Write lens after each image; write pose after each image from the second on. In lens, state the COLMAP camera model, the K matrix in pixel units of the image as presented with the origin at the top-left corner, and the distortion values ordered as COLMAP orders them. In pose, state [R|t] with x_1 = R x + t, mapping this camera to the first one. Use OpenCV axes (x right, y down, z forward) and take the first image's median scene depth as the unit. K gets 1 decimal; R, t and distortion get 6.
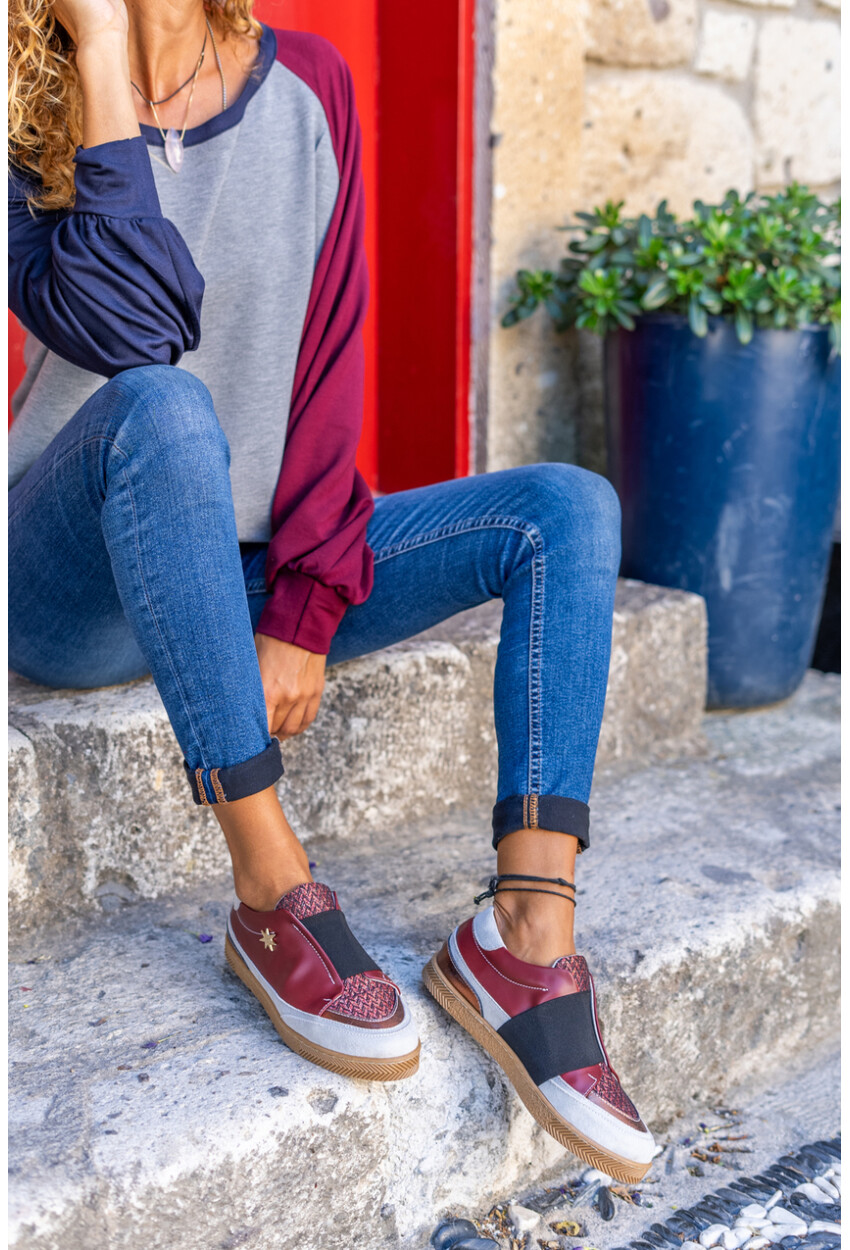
lens RADIAL K [[1864.3, 0, 425.0], [0, 1864.3, 625.0], [0, 0, 1]] dist [-0.005925, -0.044108]
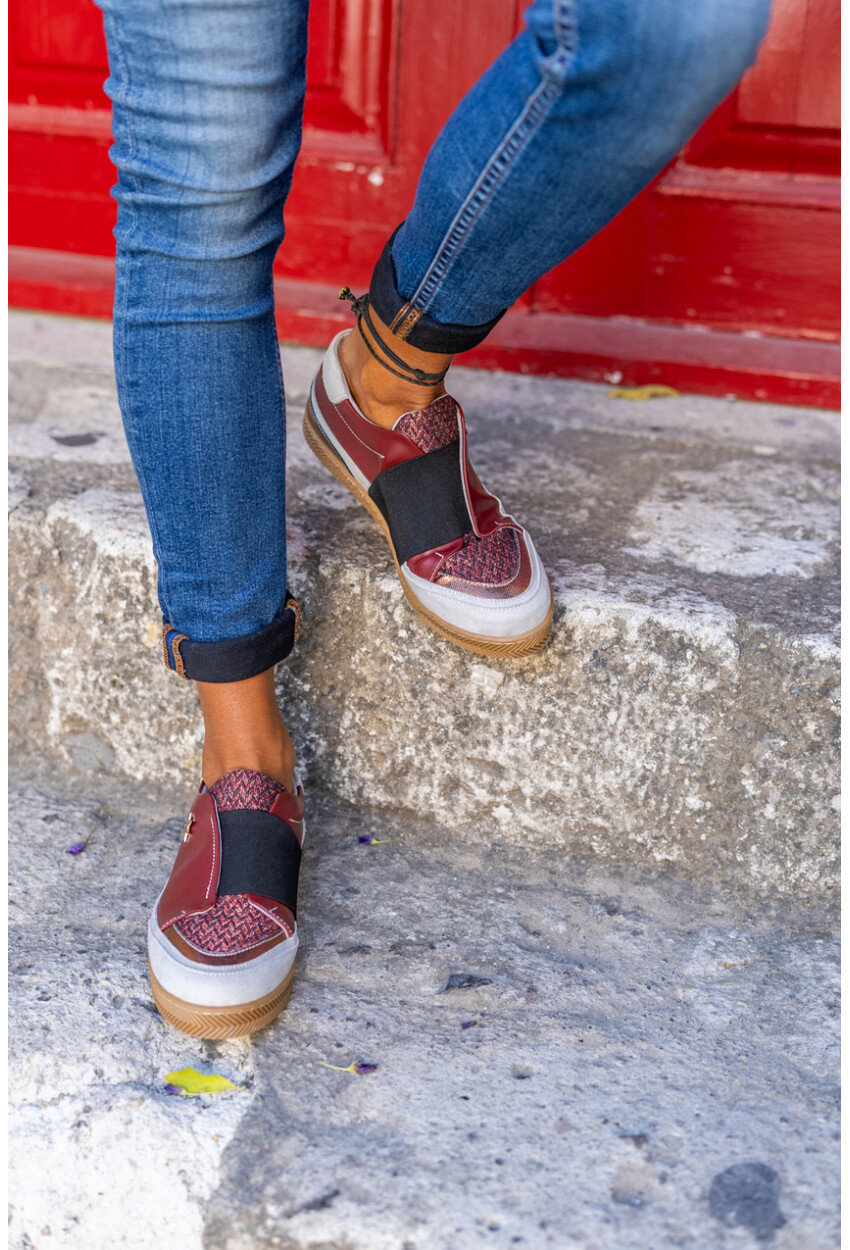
lens RADIAL K [[1864.3, 0, 425.0], [0, 1864.3, 625.0], [0, 0, 1]] dist [-0.005925, -0.044108]
pose [[0.515580, 0.334593, -0.788812, 0.494040], [-0.229113, 0.940918, 0.249360, -0.129640], [0.825642, 0.052162, 0.561778, 0.662687]]
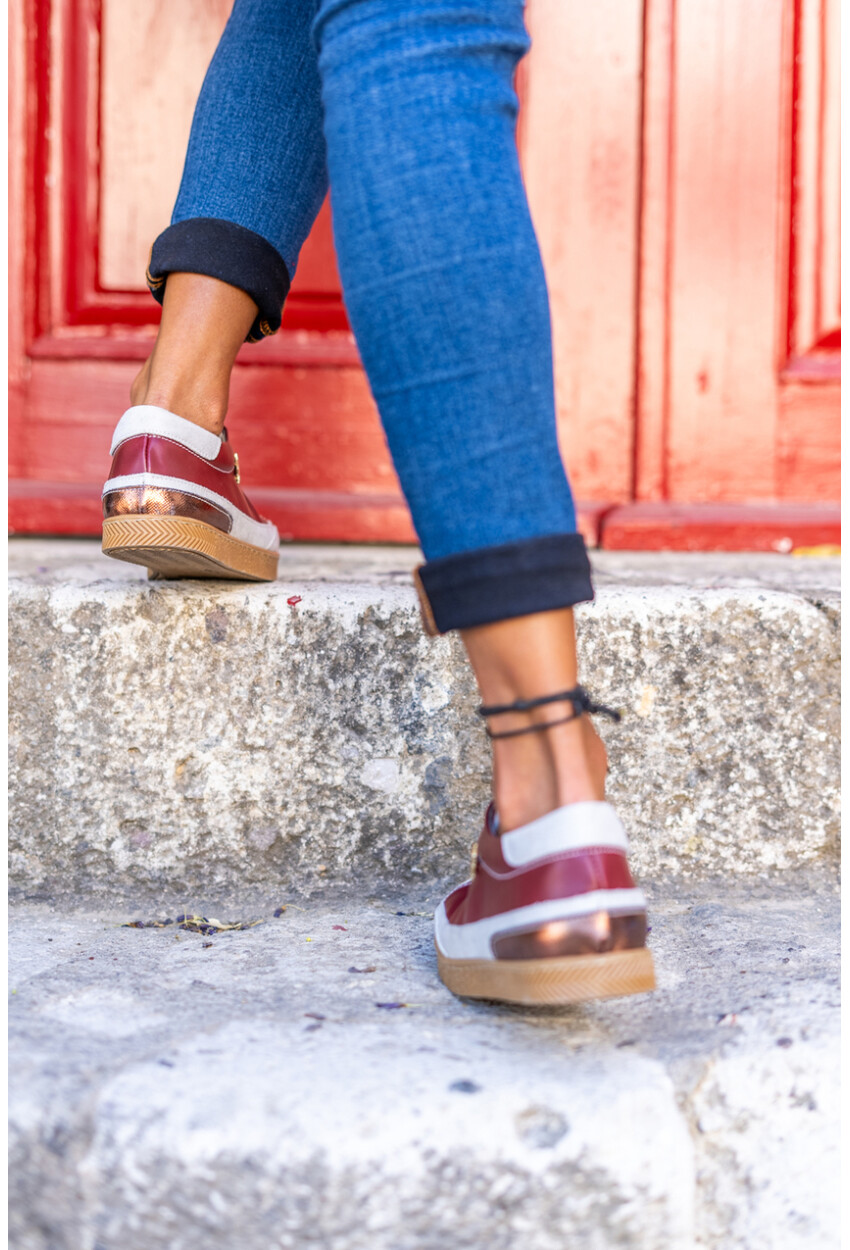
lens RADIAL K [[1903.6, 0, 425.0], [0, 1903.6, 625.0], [0, 0, 1]] dist [0.001198, 0.006038]
pose [[0.777433, 0.049900, -0.626983, 0.222529], [-0.149248, 0.983012, -0.106827, 0.140115], [0.611002, 0.176627, 0.771674, 0.409658]]
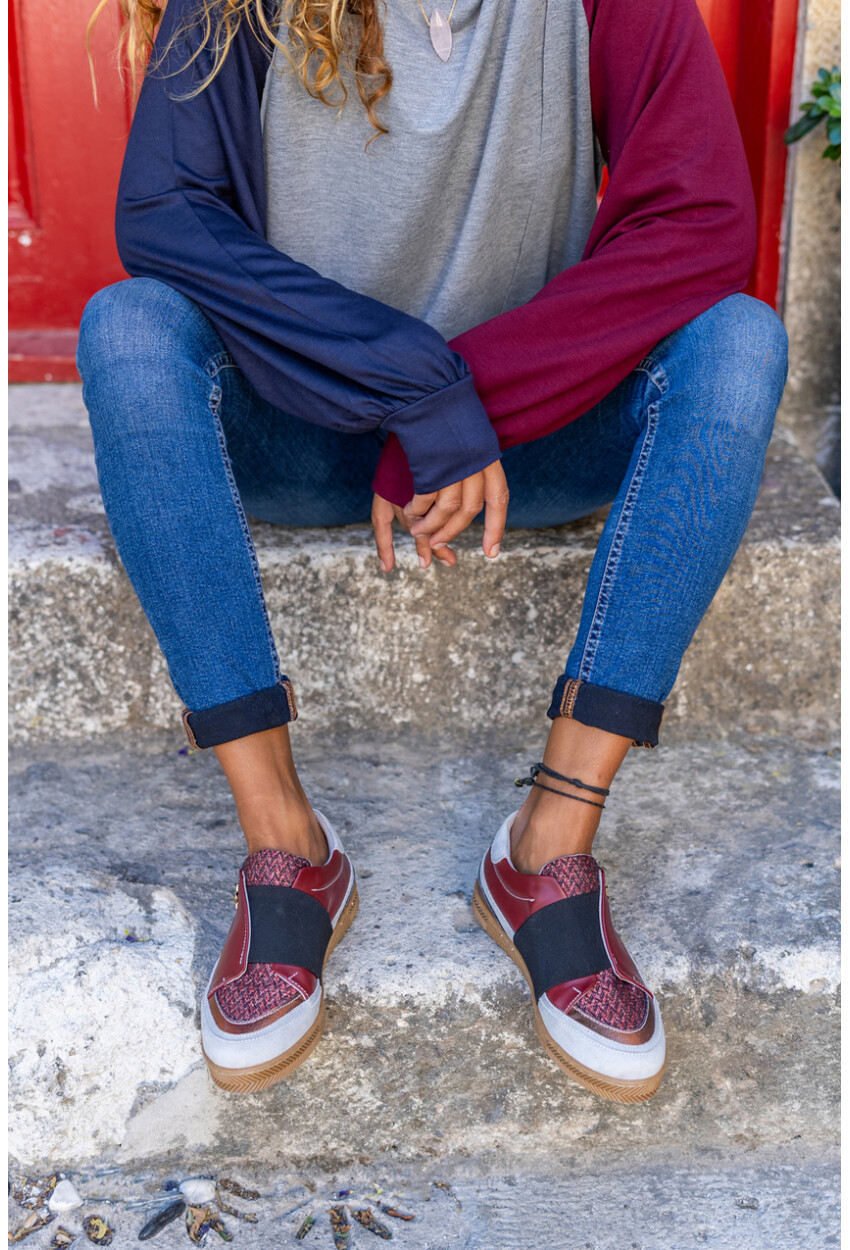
lens RADIAL K [[1864.3, 0, 425.0], [0, 1864.3, 625.0], [0, 0, 1]] dist [-0.005925, -0.044108]
pose [[0.771188, 0.244415, -0.587818, 0.594829], [-0.130971, 0.964523, 0.229222, -0.170079], [0.622989, -0.099786, 0.775840, 0.381012]]
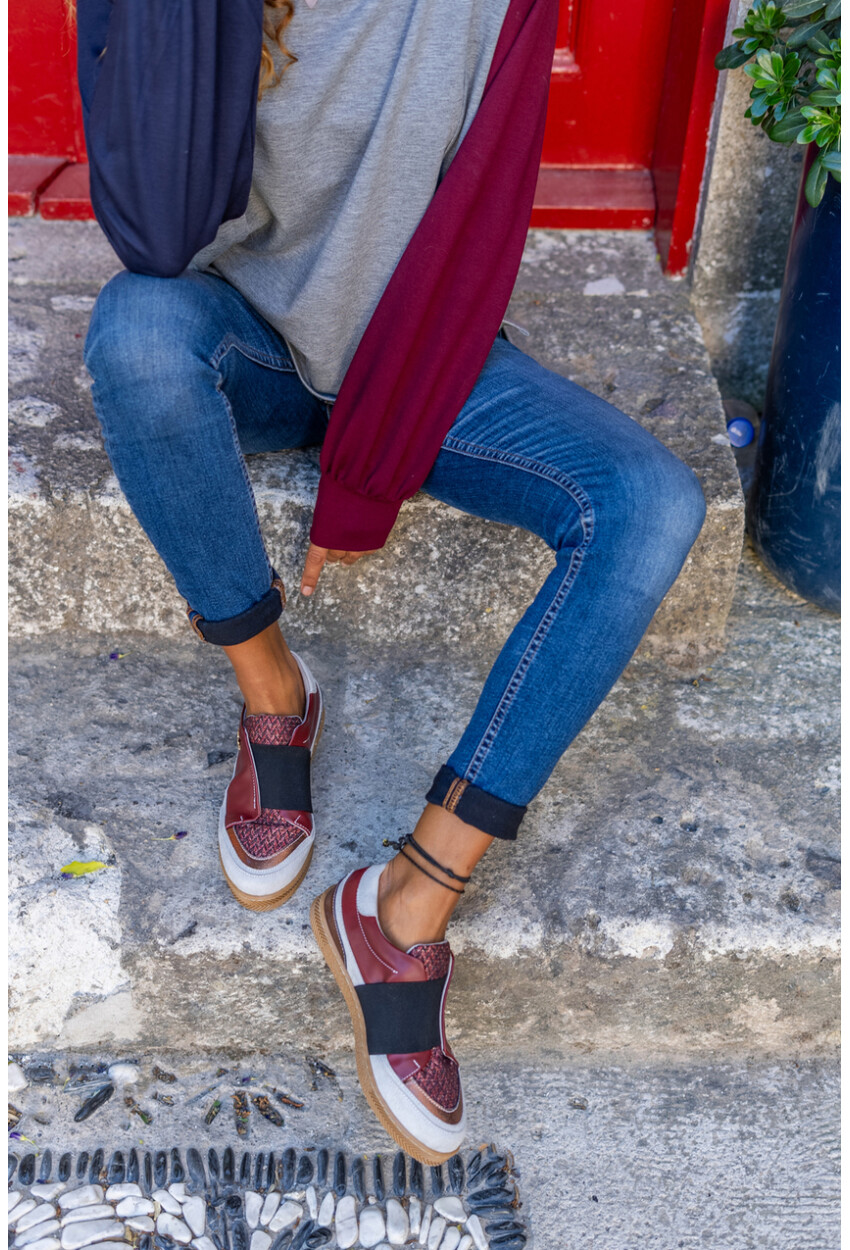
lens RADIAL K [[1864.3, 0, 425.0], [0, 1864.3, 625.0], [0, 0, 1]] dist [-0.005925, -0.044108]
pose [[0.769235, 0.442343, -0.461096, 0.566972], [-0.181902, 0.843370, 0.505607, -0.460053], [0.612527, -0.305057, 0.729213, 0.382532]]
